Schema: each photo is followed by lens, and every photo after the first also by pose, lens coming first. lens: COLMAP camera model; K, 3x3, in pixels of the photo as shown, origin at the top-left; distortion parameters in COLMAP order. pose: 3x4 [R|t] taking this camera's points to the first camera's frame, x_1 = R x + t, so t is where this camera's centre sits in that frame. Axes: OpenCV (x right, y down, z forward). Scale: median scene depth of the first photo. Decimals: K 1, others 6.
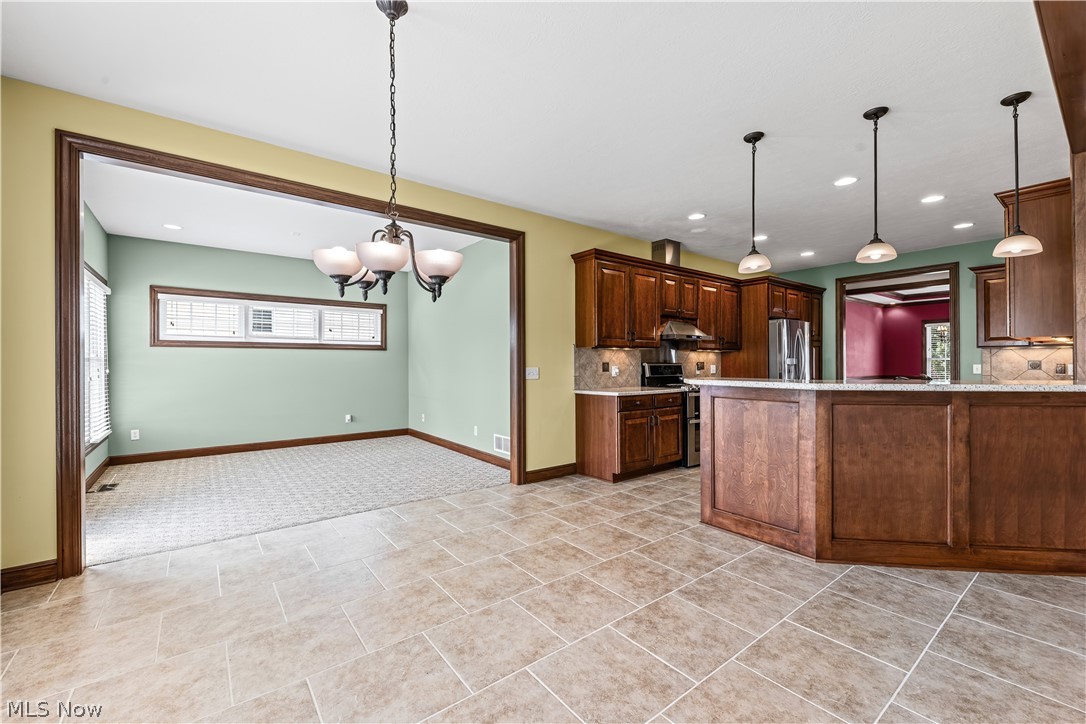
lens RADIAL K [[437.9, 0, 540.8], [0, 437.9, 365.2], [0, 0, 1]] dist [0.006461, -0.003316]
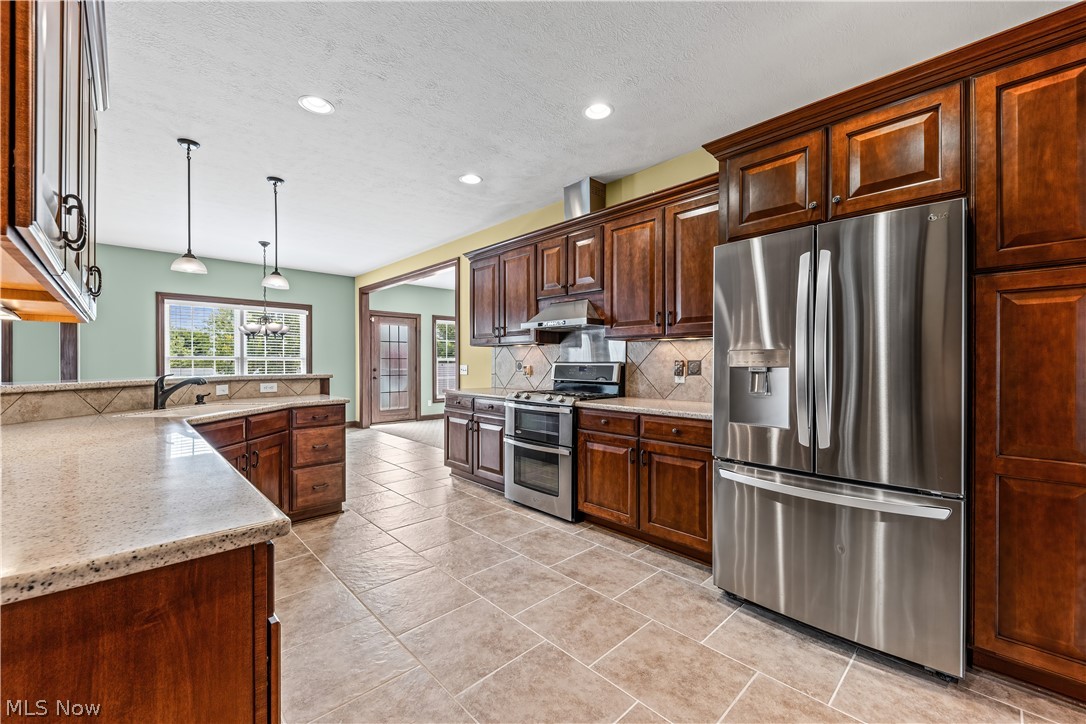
lens RADIAL K [[437.9, 0, 541.5], [0, 437.9, 365.3], [0, 0, 1]] dist [0.006461, -0.003316]
pose [[0.104984, 0.010581, -0.994418, 1.123780], [-0.007456, 0.999924, 0.009852, -0.007147], [0.994446, 0.006380, 0.105055, 1.004409]]
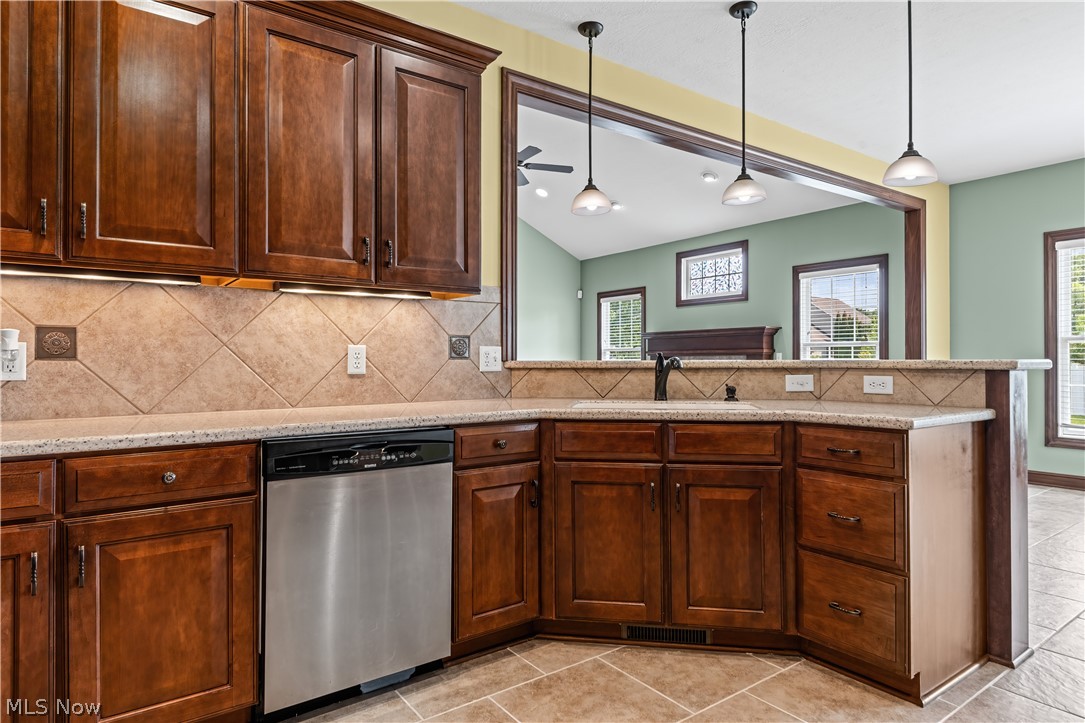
lens RADIAL K [[619.5, 0, 543.0], [0, 619.5, 356.0], [0, 0, 1]] dist [0.006994, -0.000136]
pose [[-0.999409, 0.006544, 0.033744, 0.607934], [0.006640, 0.999974, 0.002725, 0.013445], [-0.033725, 0.002948, -0.999427, 1.169616]]
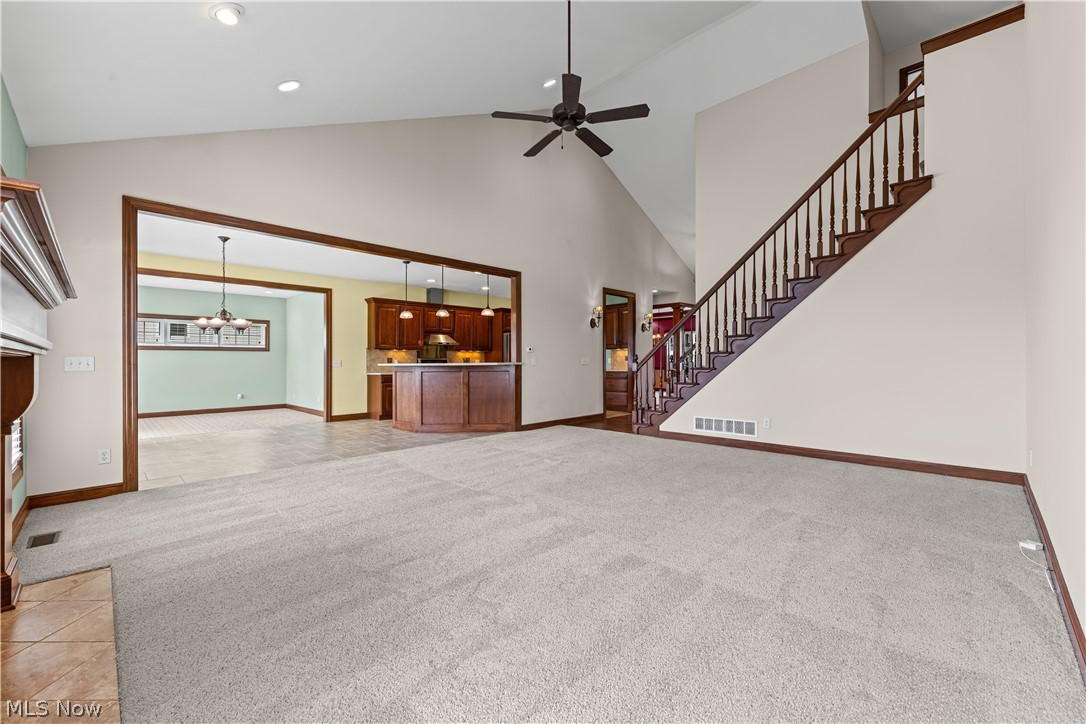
lens RADIAL K [[437.9, 0, 543.8], [0, 437.9, 356.2], [0, 0, 1]] dist [0.006461, -0.003316]
pose [[0.991490, -0.002914, 0.130151, 0.571249], [0.005520, 0.999791, -0.019667, 0.027044], [-0.130067, 0.020218, 0.991299, -0.903783]]
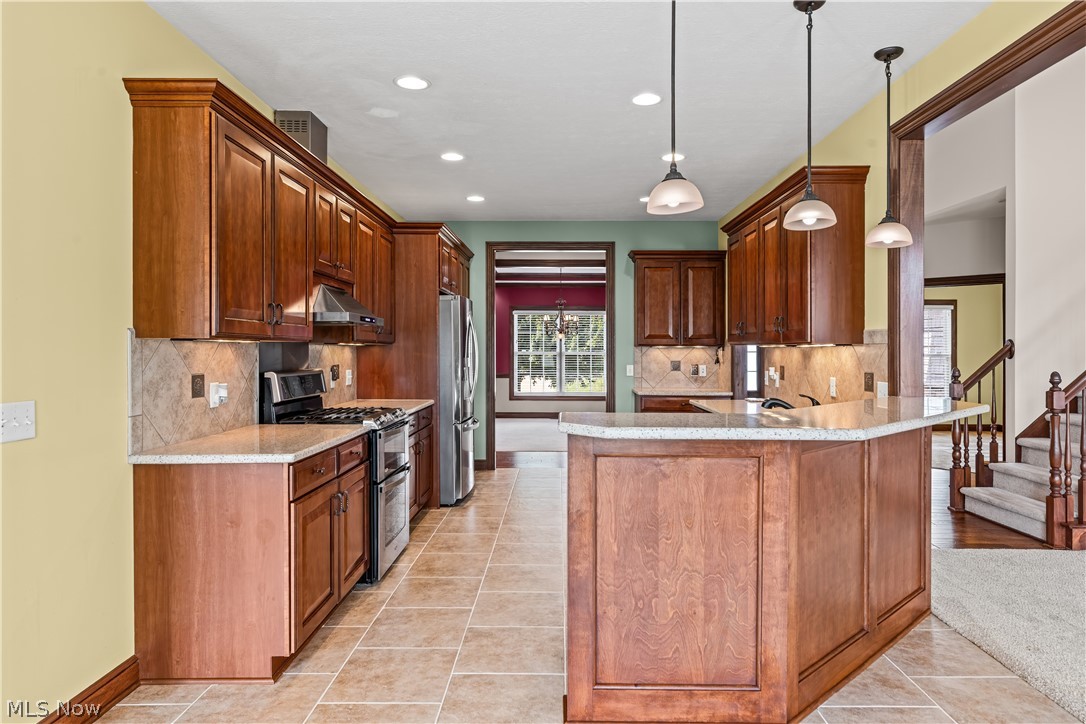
lens RADIAL K [[669.9, 0, 551.7], [0, 669.9, 352.8], [0, 0, 1]] dist [0.003445, -0.001724]
pose [[0.614754, 0.002142, 0.788716, -0.146853], [-0.000343, 0.999997, -0.002449, -0.026393], [-0.788719, 0.001235, 0.614753, 0.386185]]
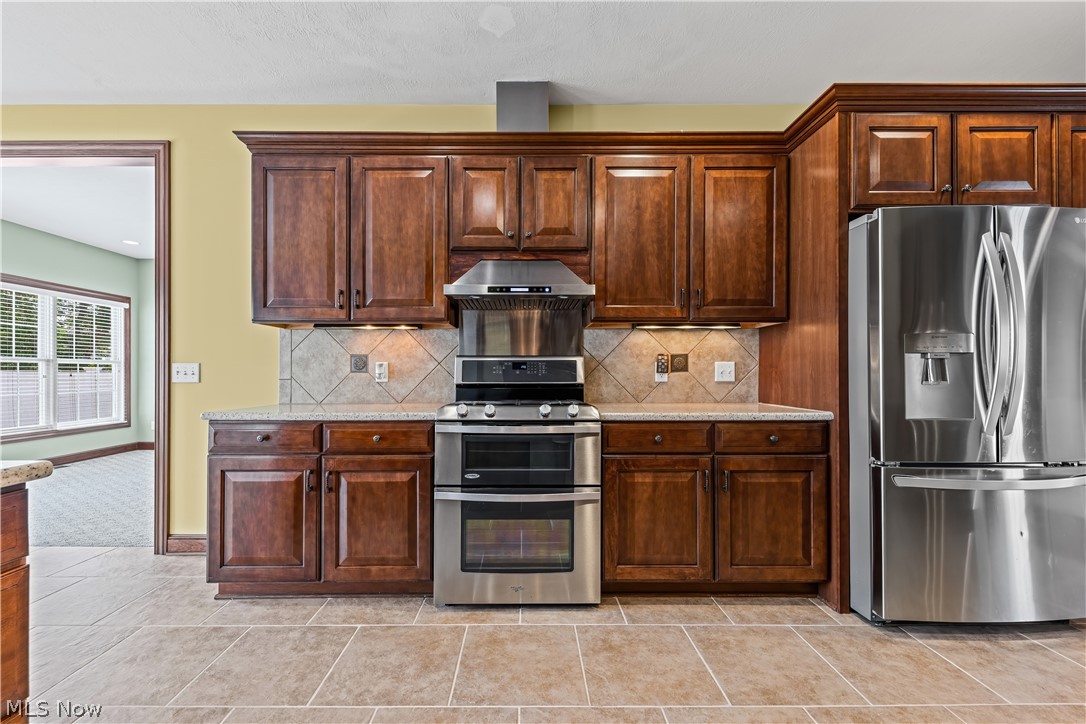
lens RADIAL K [[437.9, 0, 530.6], [0, 437.9, 373.4], [0, 0, 1]] dist [0.006461, -0.003316]
pose [[0.796704, 0.001073, -0.604369, 0.669568], [-0.004987, 0.999976, -0.004799, 0.018447], [0.604349, 0.006838, 0.796690, 0.745678]]
